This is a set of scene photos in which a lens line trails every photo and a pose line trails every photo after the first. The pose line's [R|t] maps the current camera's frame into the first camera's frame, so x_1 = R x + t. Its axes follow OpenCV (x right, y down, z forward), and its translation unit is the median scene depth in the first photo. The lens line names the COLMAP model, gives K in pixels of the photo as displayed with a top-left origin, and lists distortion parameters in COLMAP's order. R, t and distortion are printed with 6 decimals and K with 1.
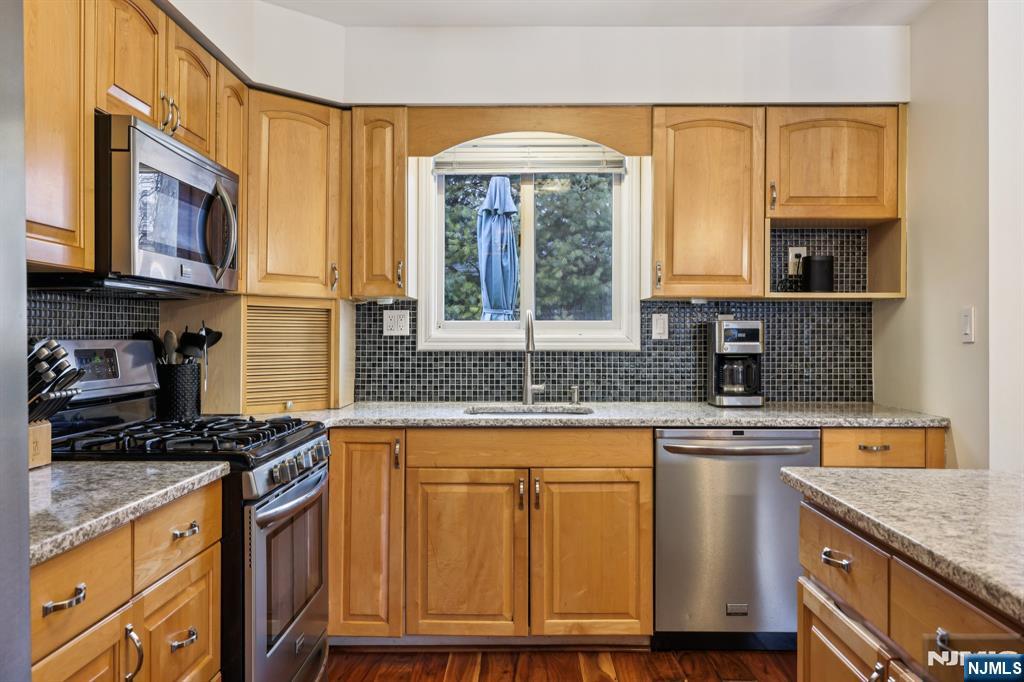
lens RADIAL K [[819.5, 0, 510.1], [0, 819.5, 334.0], [0, 0, 1]] dist [0.003518, -0.006814]
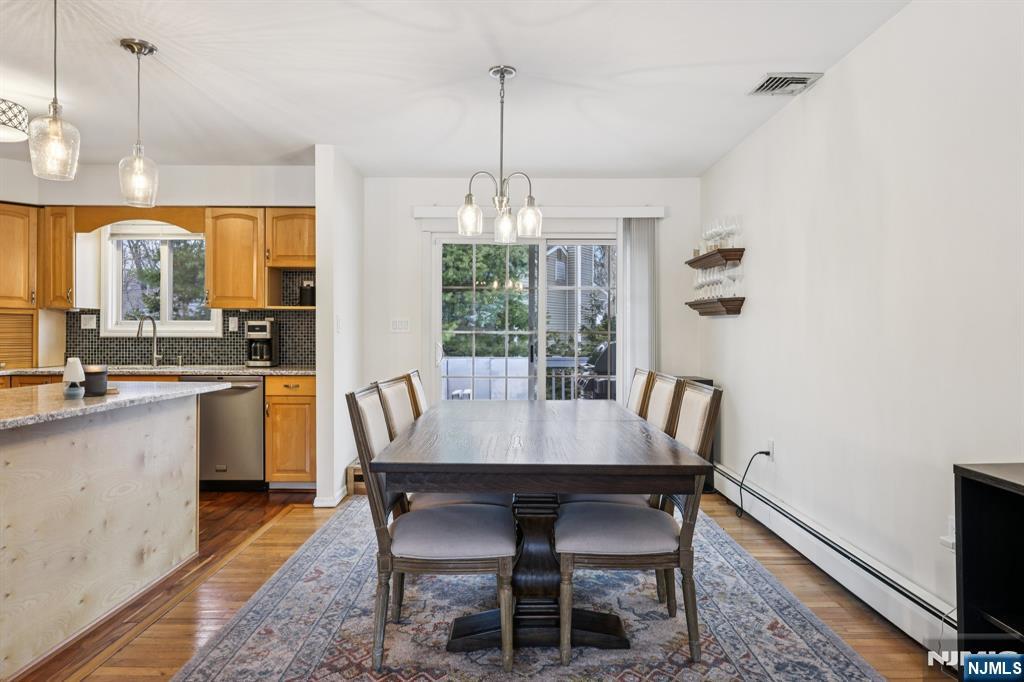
lens RADIAL K [[662.3, 0, 515.0], [0, 662.3, 335.6], [0, 0, 1]] dist [0.006410, -0.006112]
pose [[0.999821, 0.002112, 0.018778, 0.863985], [-0.002211, 0.999984, 0.005224, 0.008127], [-0.018767, -0.005265, 0.999810, -0.542311]]
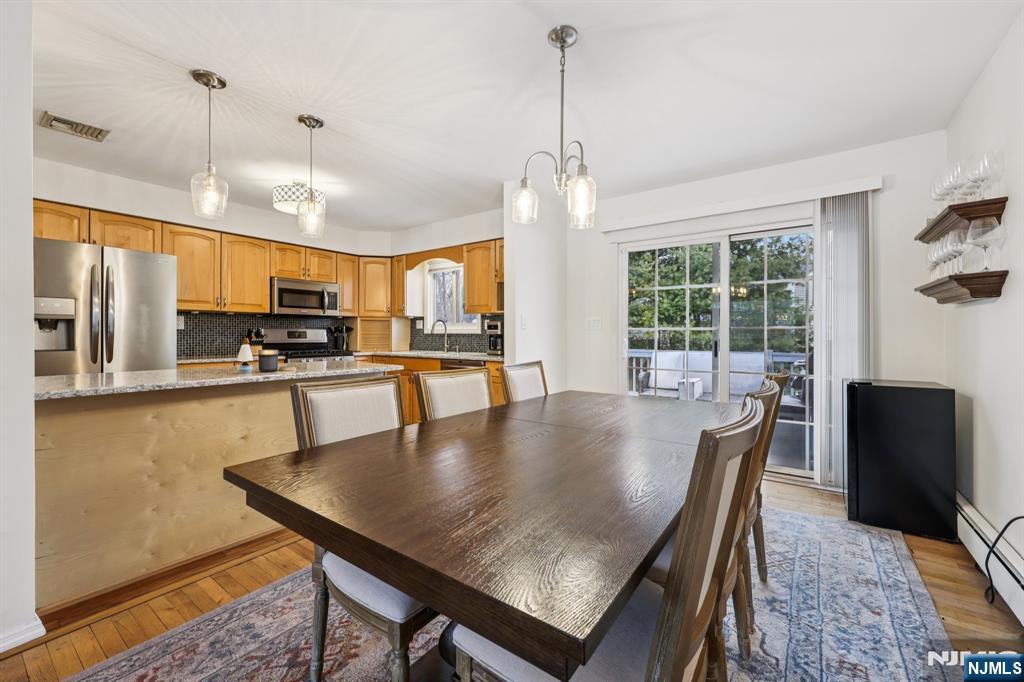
lens RADIAL K [[416.6, 0, 511.4], [0, 416.6, 333.9], [0, 0, 1]] dist [0.002416, -0.001100]
pose [[0.817121, 0.000655, -0.576466, 1.128783], [0.000367, 0.999999, 0.001656, 0.021095], [0.576467, -0.001564, 0.817119, -0.060180]]
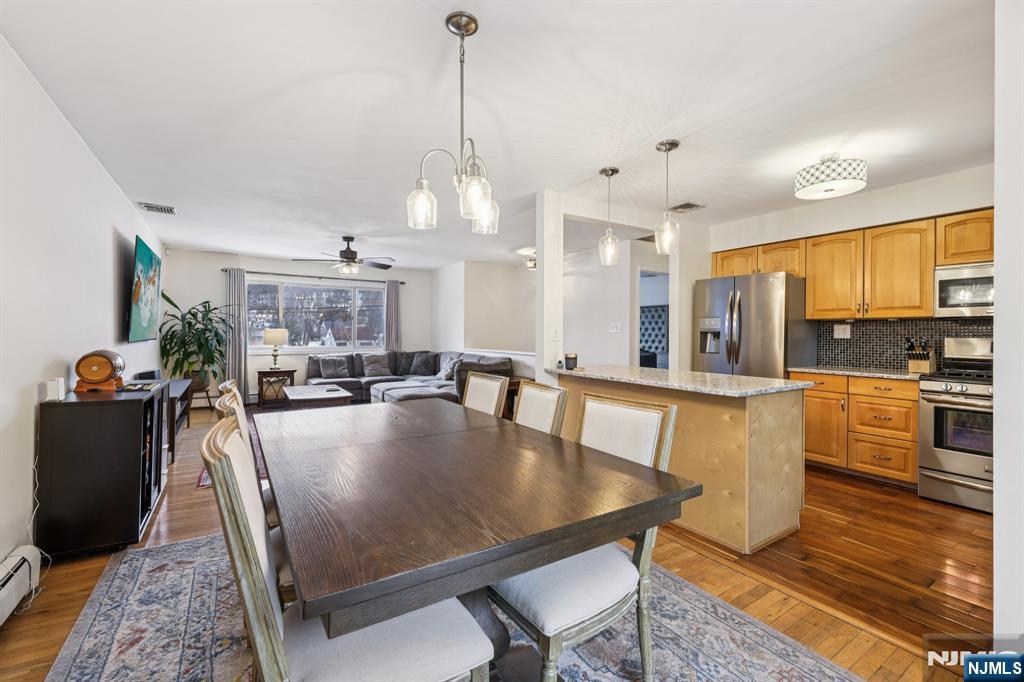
lens RADIAL K [[432.0, 0, 515.3], [0, 432.0, 336.6], [0, 0, 1]] dist [0.002879, 0.000113]
pose [[-0.833679, -0.000267, -0.552249, 1.097665], [-0.003187, 0.999986, 0.004328, 0.001397], [0.552239, 0.005368, -0.833668, 0.908348]]
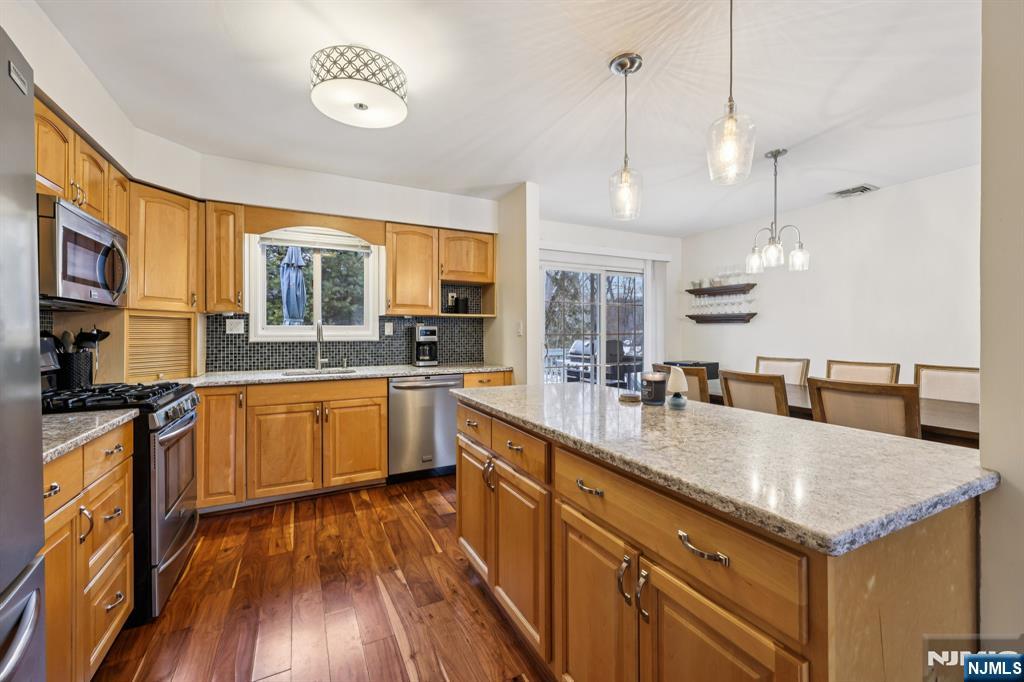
lens RADIAL K [[416.6, 0, 513.9], [0, 416.6, 334.3], [0, 0, 1]] dist [0.002416, -0.001100]
pose [[0.881429, -0.004525, 0.472295, -0.038023], [0.001910, 0.999980, 0.006015, -0.001168], [-0.472313, -0.004400, 0.881420, -0.077262]]
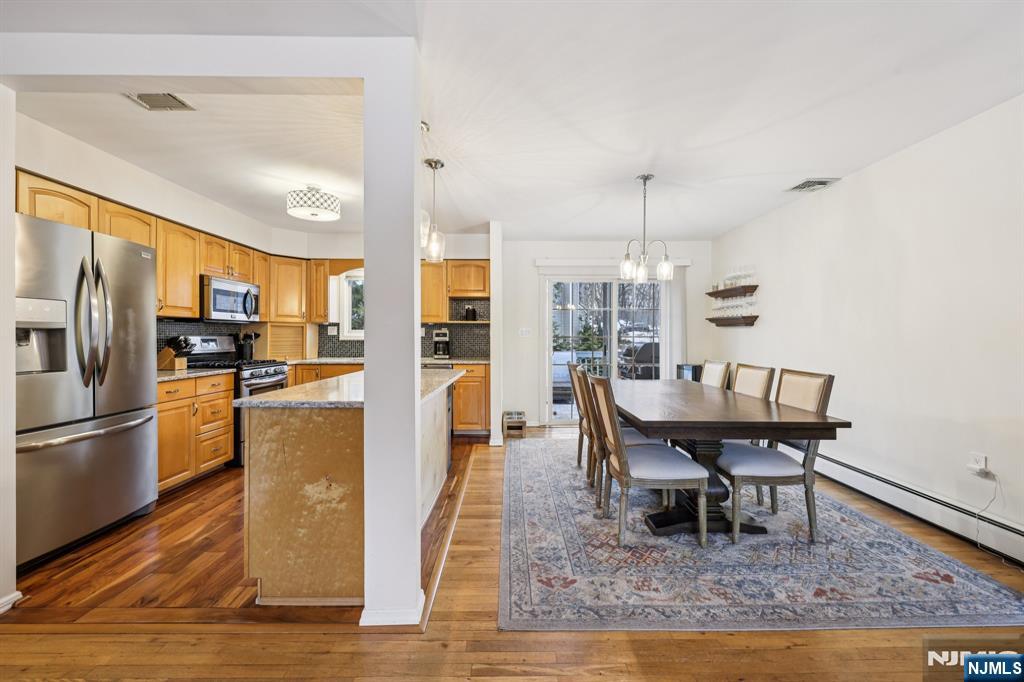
lens RADIAL K [[416.6, 0, 512.2], [0, 416.6, 335.9], [0, 0, 1]] dist [0.002416, -0.001100]
pose [[0.999807, 0.001116, 0.019625, 0.525993], [-0.001183, 0.999993, 0.003422, -0.001057], [-0.019621, -0.003444, 0.999802, -0.554902]]
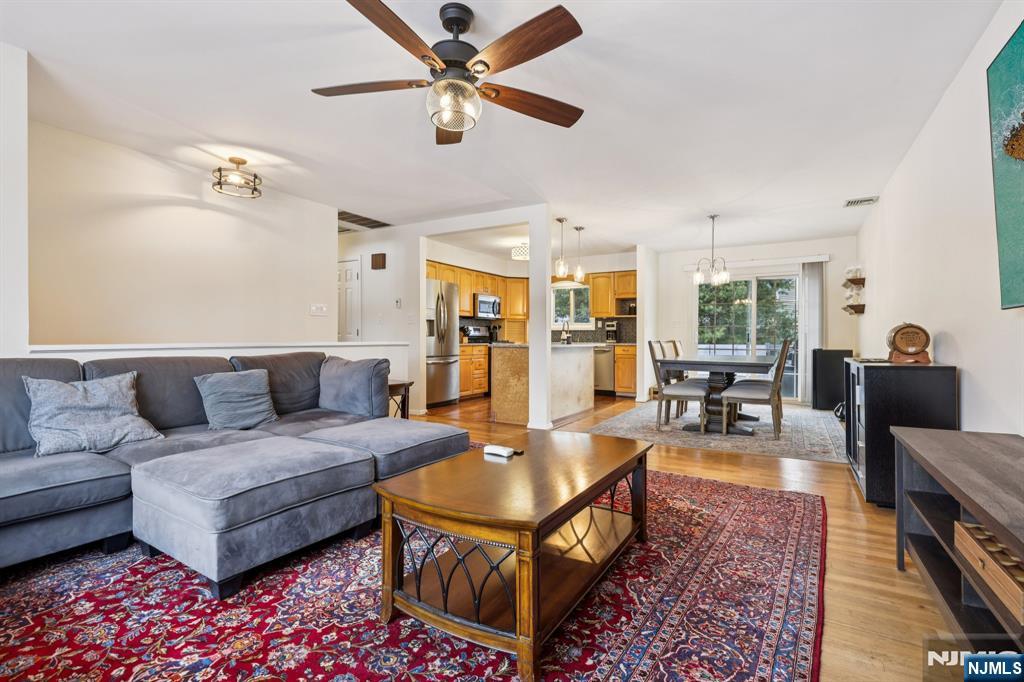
lens RADIAL K [[475.1, 0, 509.3], [0, 475.1, 343.1], [0, 0, 1]] dist [0.000950, 0.000962]
pose [[0.864879, 0.007382, -0.501926, 1.091555], [-0.001442, 0.999924, 0.012221, 0.063452], [0.501978, -0.009846, 0.864824, -1.432863]]
